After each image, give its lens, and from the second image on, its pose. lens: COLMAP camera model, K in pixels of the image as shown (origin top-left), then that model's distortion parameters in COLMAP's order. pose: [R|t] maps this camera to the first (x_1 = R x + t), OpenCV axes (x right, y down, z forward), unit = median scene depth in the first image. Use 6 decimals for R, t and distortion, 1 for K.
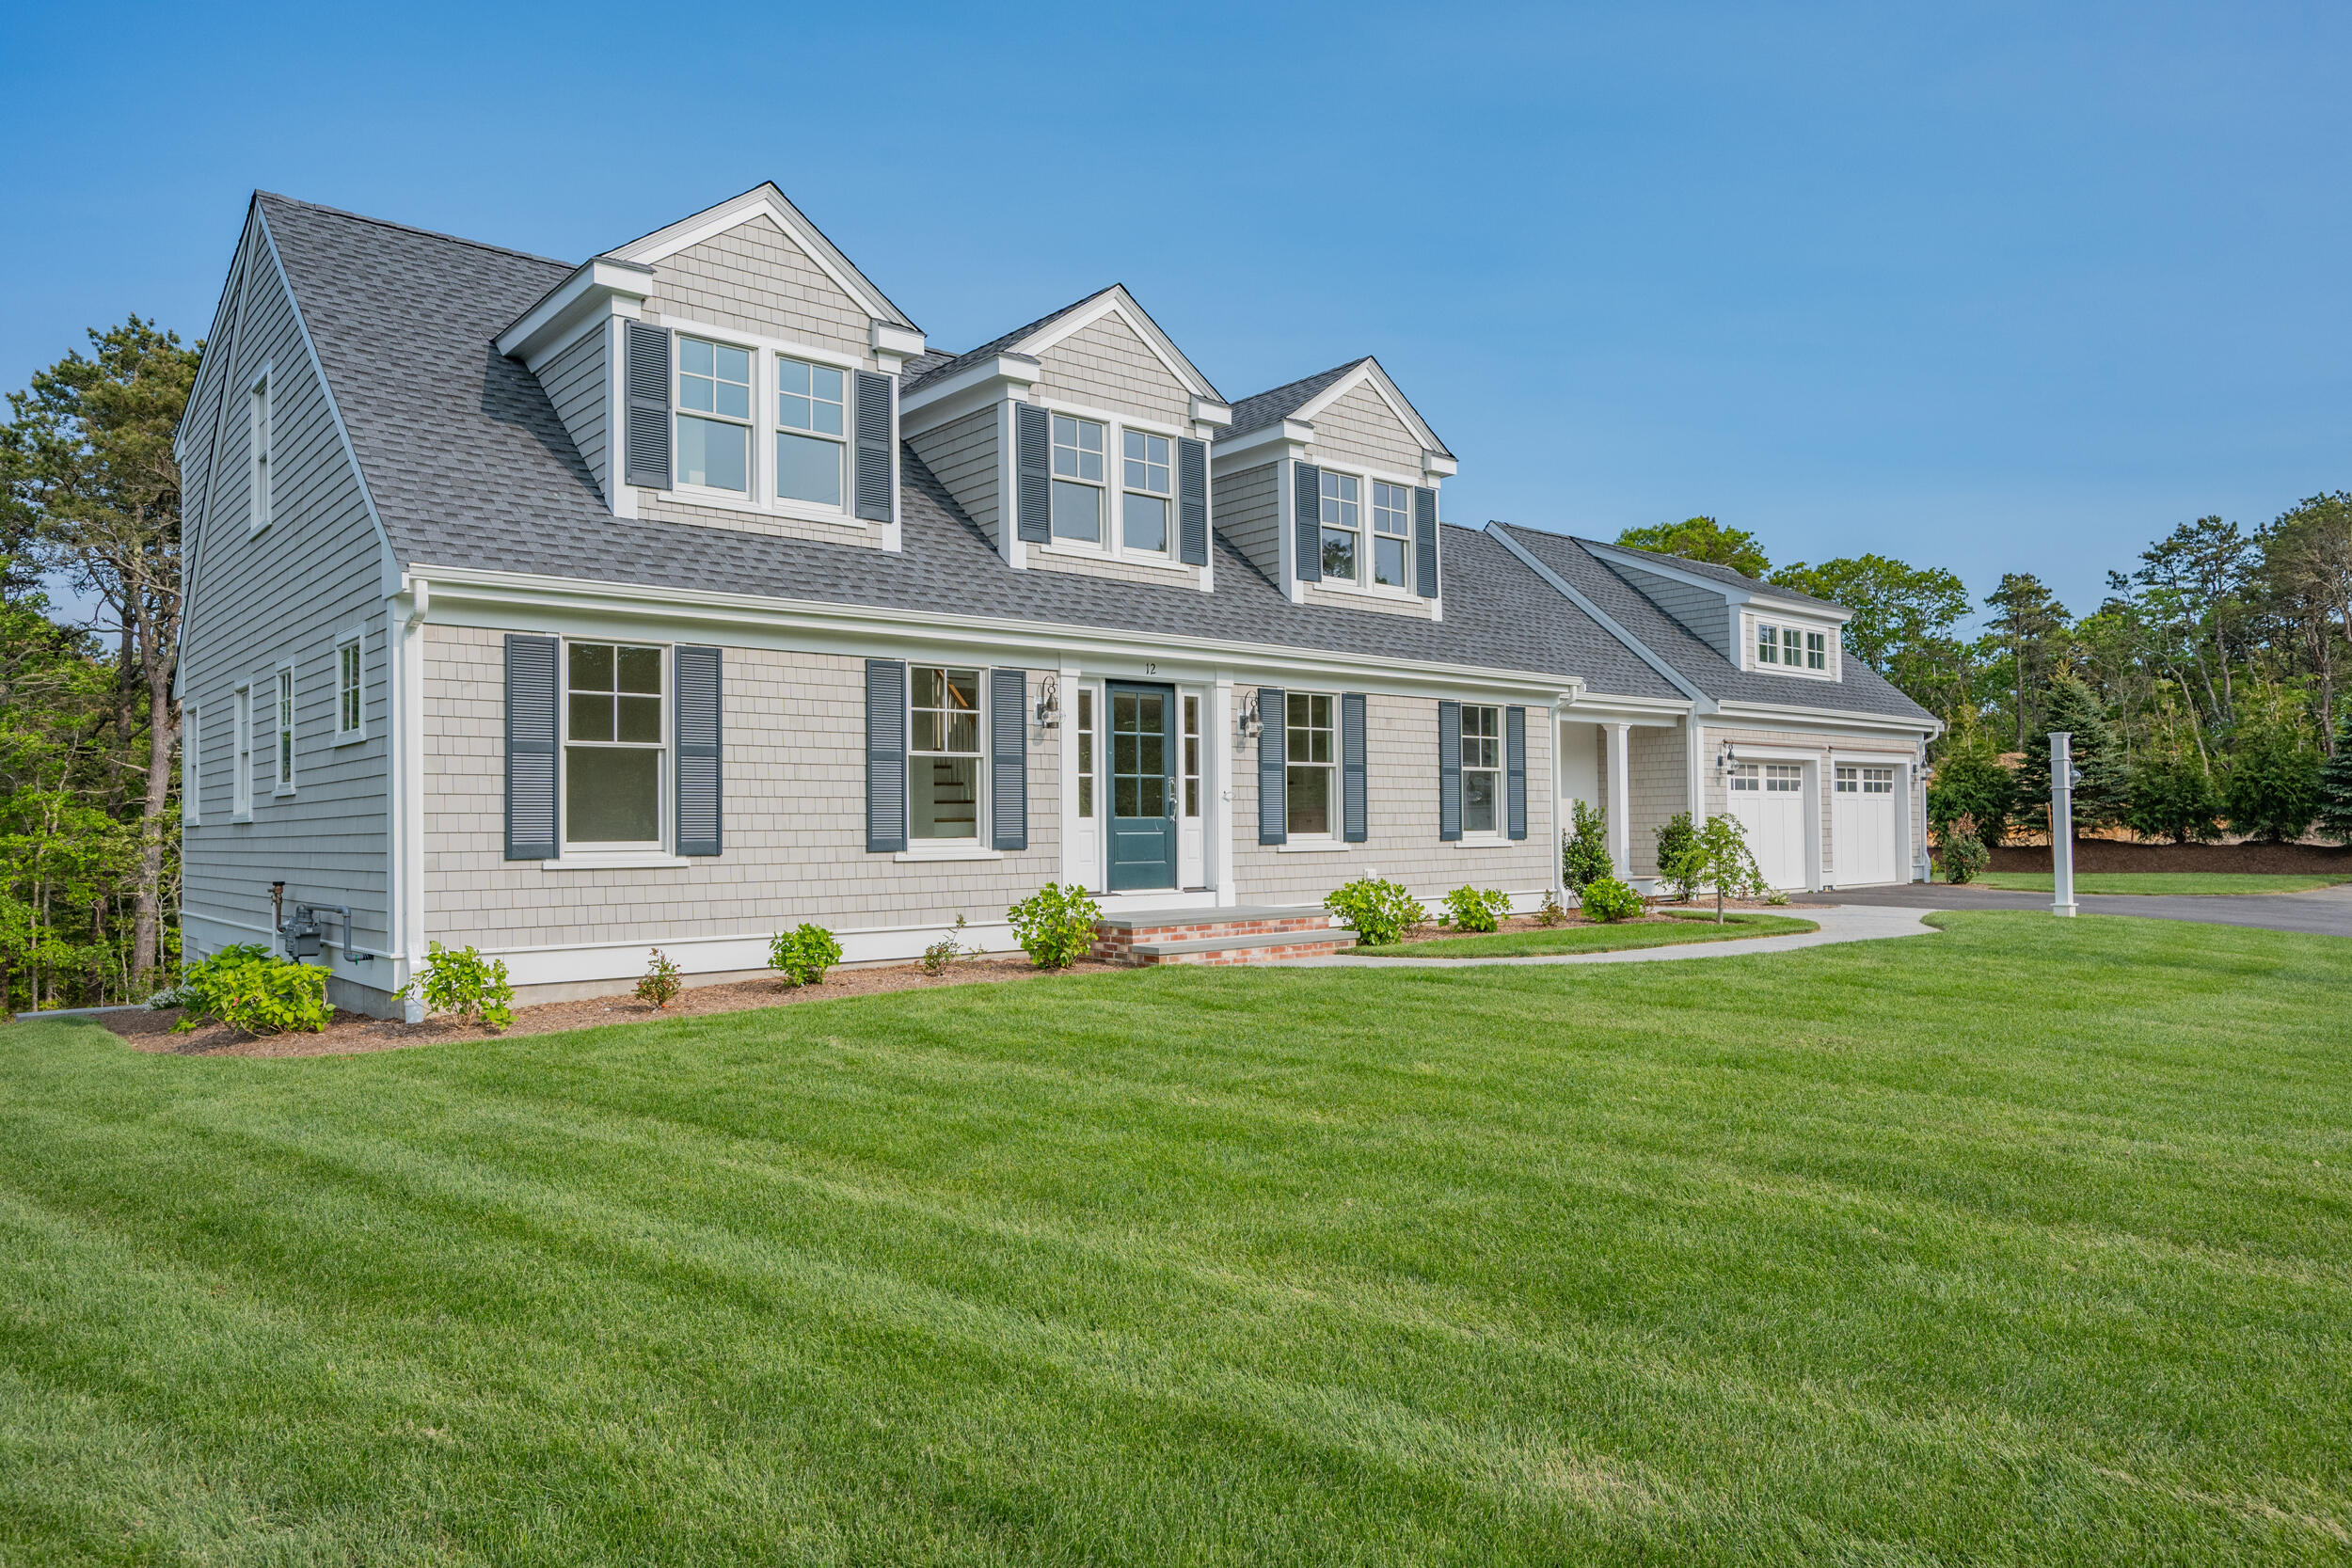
lens RADIAL K [[1530.9, 0, 1176.0], [0, 1530.9, 784.0], [0, 0, 1]] dist [-0.006206, -0.001067]
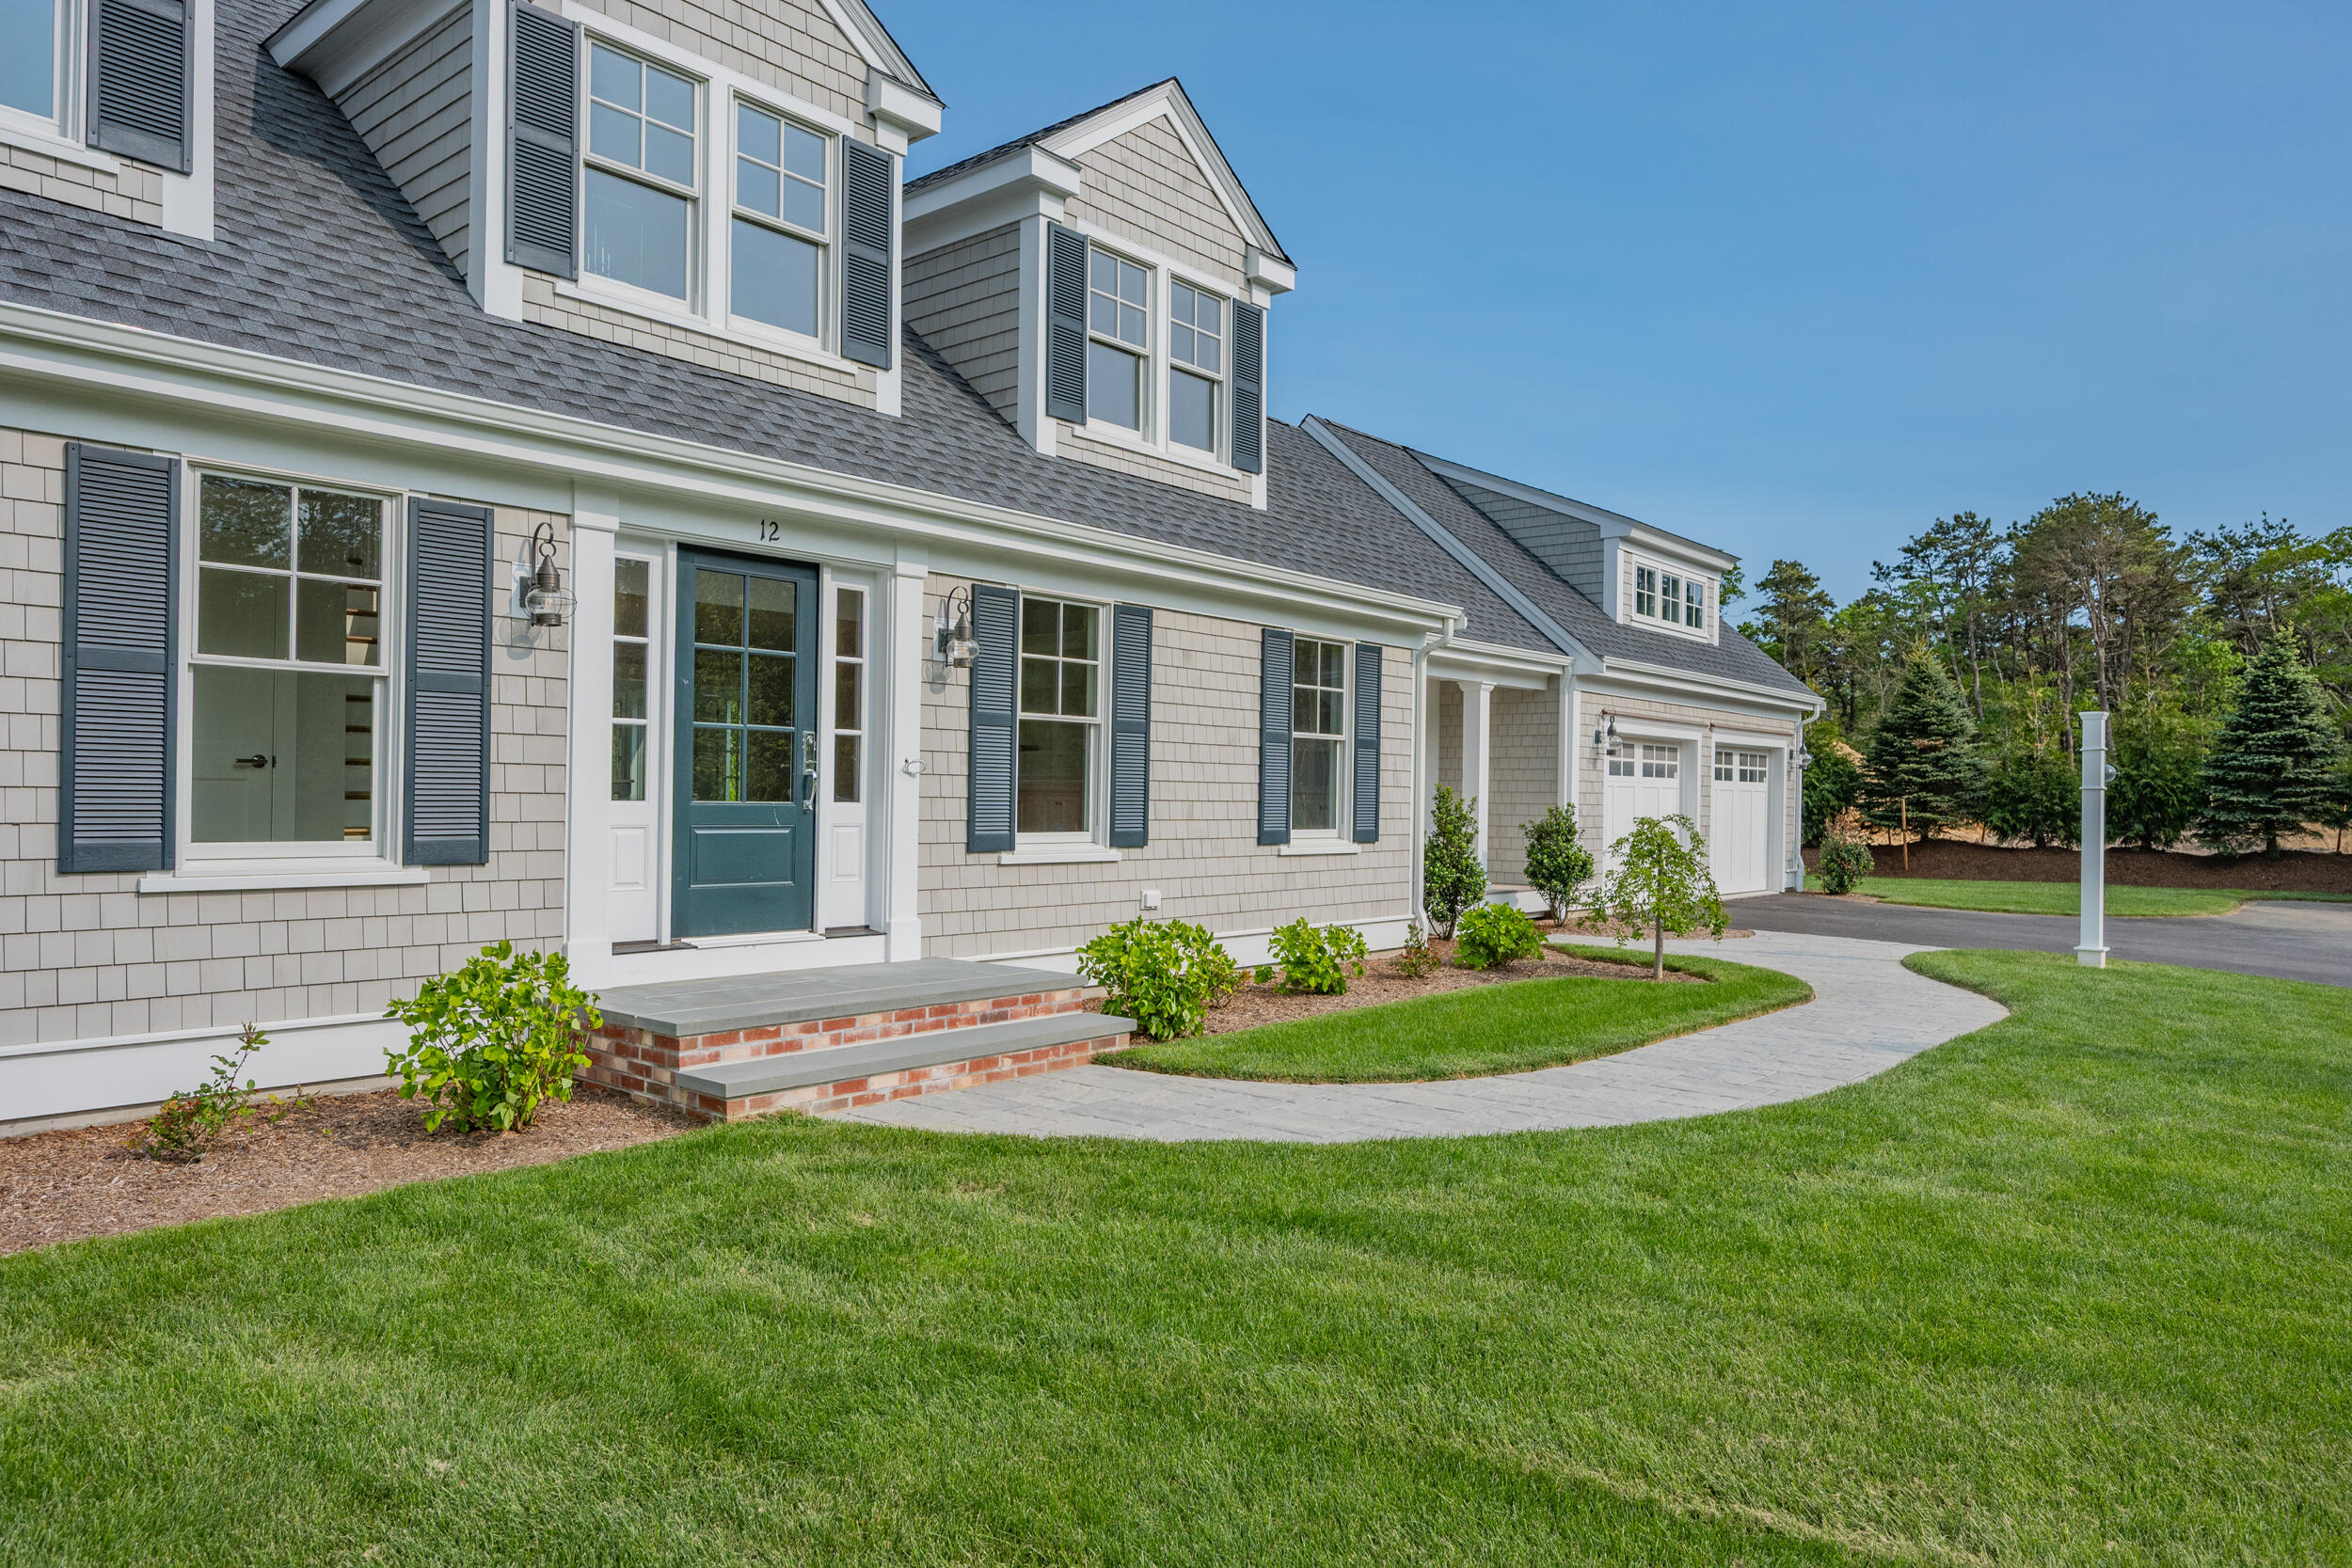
lens RADIAL K [[1530.9, 0, 1176.0], [0, 1530.9, 784.0], [0, 0, 1]] dist [-0.006206, -0.001067]
pose [[0.987178, 0.026248, 0.157449, 0.036723], [-0.029607, 0.999381, 0.019024, 0.000146], [-0.156852, -0.023441, 0.987344, 0.373908]]
